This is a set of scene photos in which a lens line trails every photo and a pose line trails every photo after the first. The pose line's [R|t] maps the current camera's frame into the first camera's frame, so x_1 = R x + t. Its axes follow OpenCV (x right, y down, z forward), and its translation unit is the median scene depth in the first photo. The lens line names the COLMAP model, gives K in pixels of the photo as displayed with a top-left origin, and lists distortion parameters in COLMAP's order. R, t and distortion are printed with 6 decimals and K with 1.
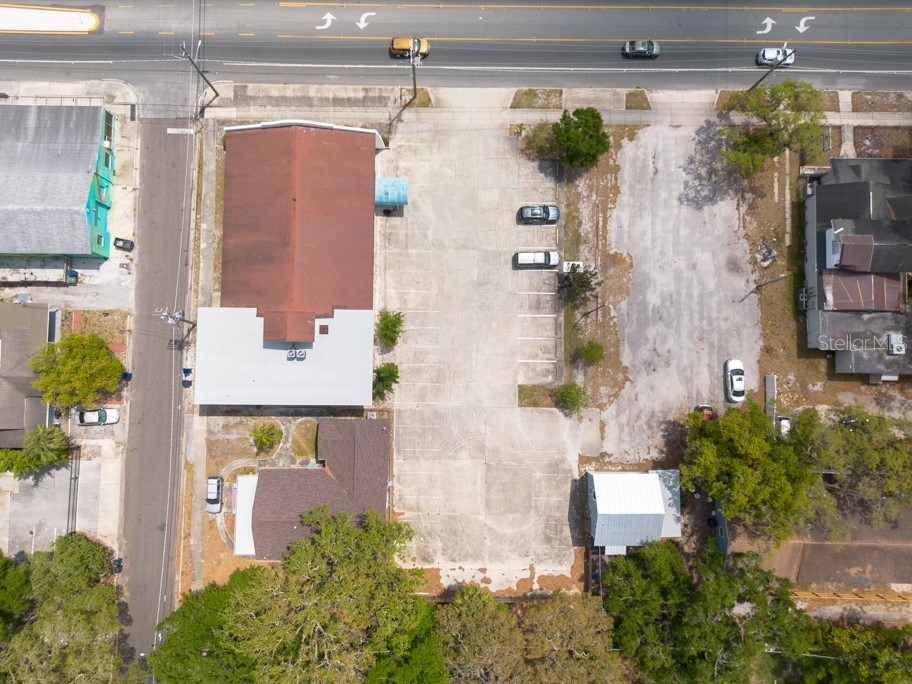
lens RADIAL K [[668.7, 0, 446.1], [0, 668.7, 335.3], [0, 0, 1]] dist [0.065368, -0.062044]
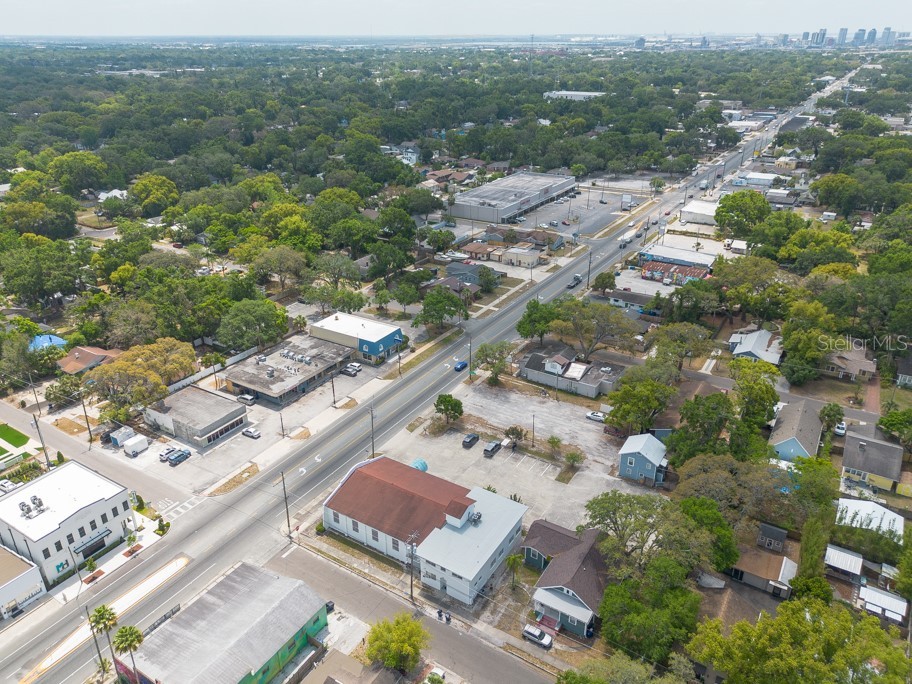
lens RADIAL K [[649.4, 0, 454.0], [0, 649.4, 346.6], [0, 0, 1]] dist [0.073298, -0.075529]
pose [[0.521719, -0.373299, 0.767109, -1.117270], [0.851700, 0.279719, -0.443131, 0.477734], [-0.049154, 0.884537, 0.463874, -0.018156]]
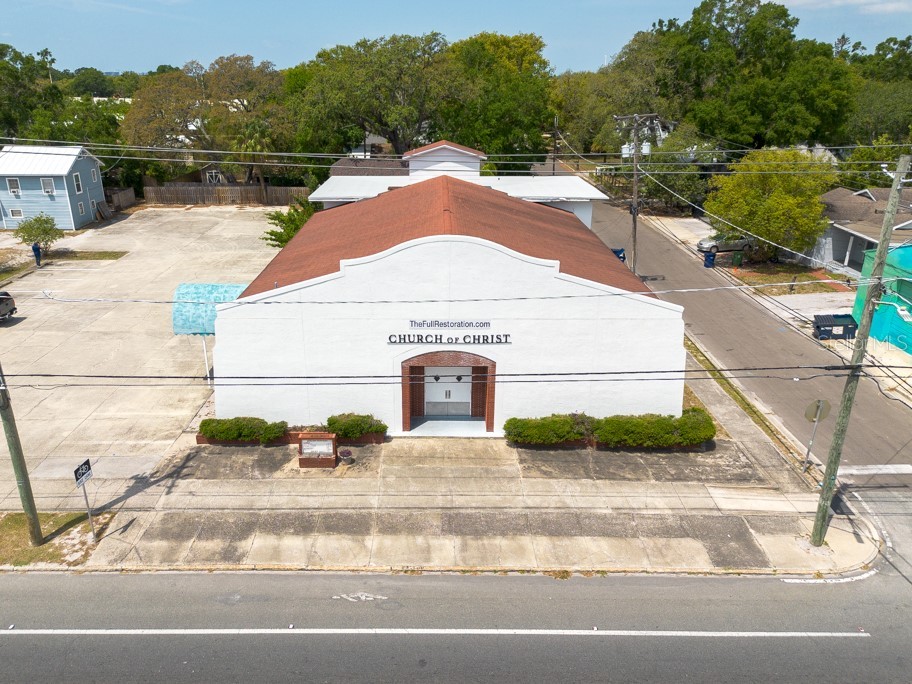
lens RADIAL K [[683.9, 0, 433.5], [0, 683.9, 344.4], [0, 0, 1]] dist [0.055447, -0.048052]
pose [[-0.999962, -0.000731, -0.008688, -0.195206], [-0.008072, -0.299181, 0.954162, -0.594385], [-0.003297, 0.954196, 0.299164, 0.870139]]
